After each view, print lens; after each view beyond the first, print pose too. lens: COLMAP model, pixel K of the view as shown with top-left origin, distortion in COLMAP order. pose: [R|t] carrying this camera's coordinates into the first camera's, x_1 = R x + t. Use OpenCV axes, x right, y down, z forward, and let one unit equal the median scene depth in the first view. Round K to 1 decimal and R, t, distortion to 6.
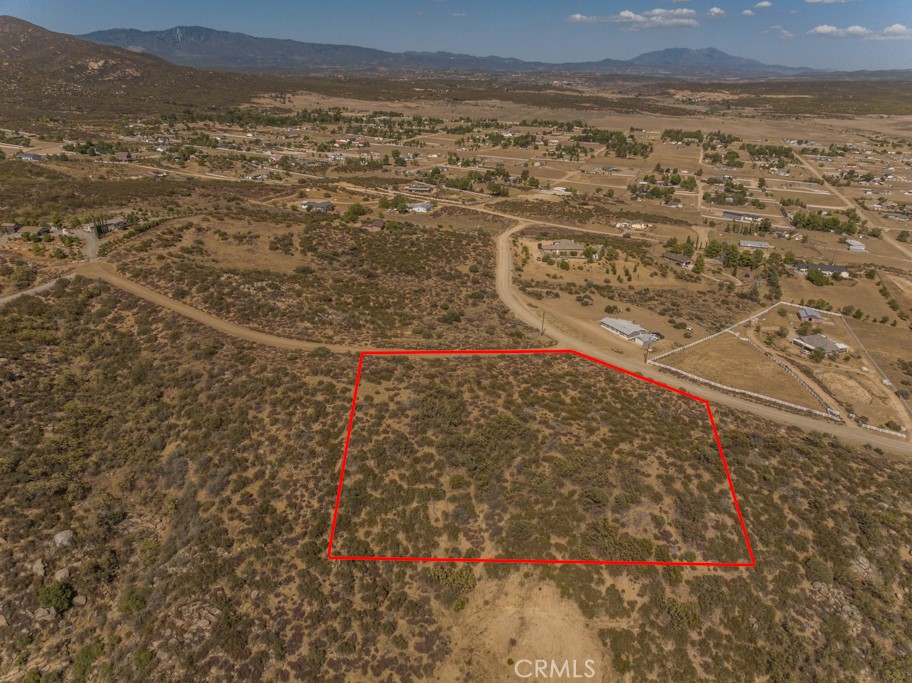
lens RADIAL K [[641.1, 0, 460.4], [0, 641.1, 337.1], [0, 0, 1]] dist [-0.037882, 0.004569]
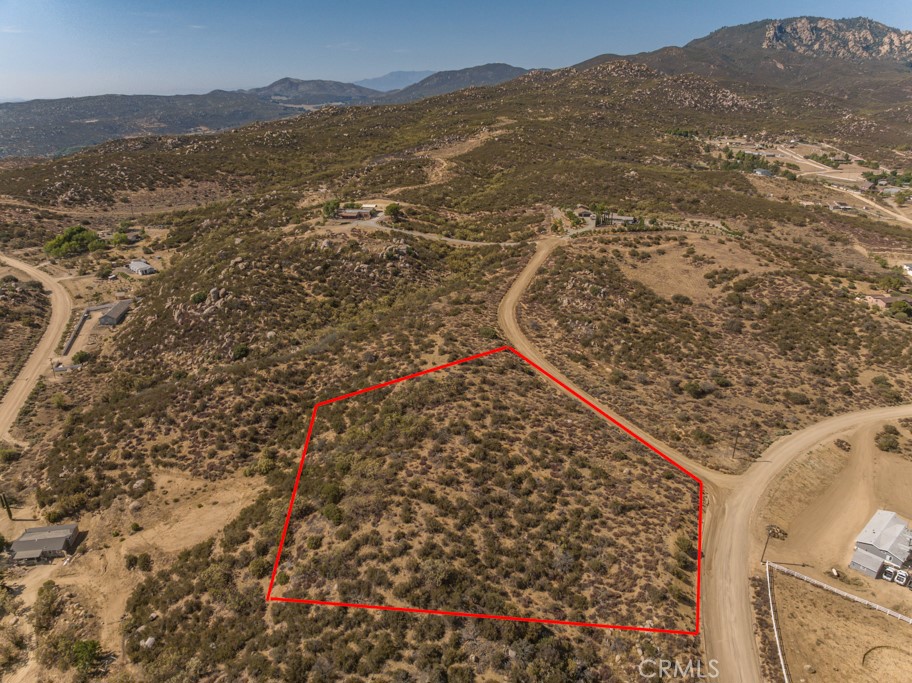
lens RADIAL K [[641.1, 0, 460.4], [0, 641.1, 337.1], [0, 0, 1]] dist [-0.037882, 0.004569]
pose [[0.252221, 0.341080, -0.905566, 1.015720], [-0.378647, 0.895989, 0.232011, -0.270401], [0.890512, 0.284372, 0.355136, 0.676762]]
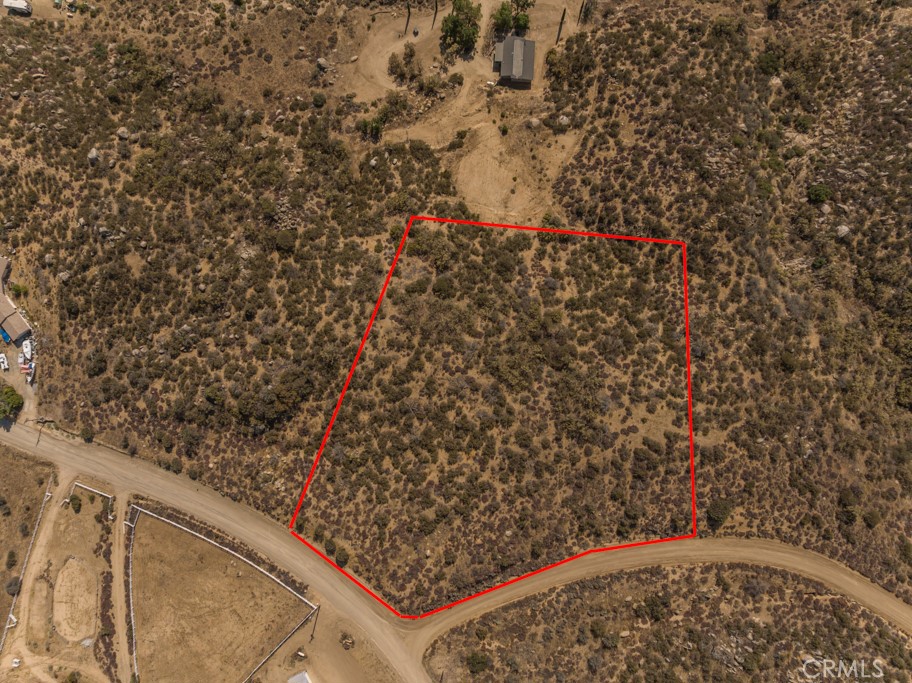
lens RADIAL K [[641.1, 0, 460.4], [0, 641.1, 337.1], [0, 0, 1]] dist [-0.037882, 0.004569]
pose [[-0.999913, 0.005603, -0.011939, 0.176639], [-0.013168, -0.373898, 0.927376, -0.838533], [0.000732, 0.927453, 0.373939, 0.572354]]
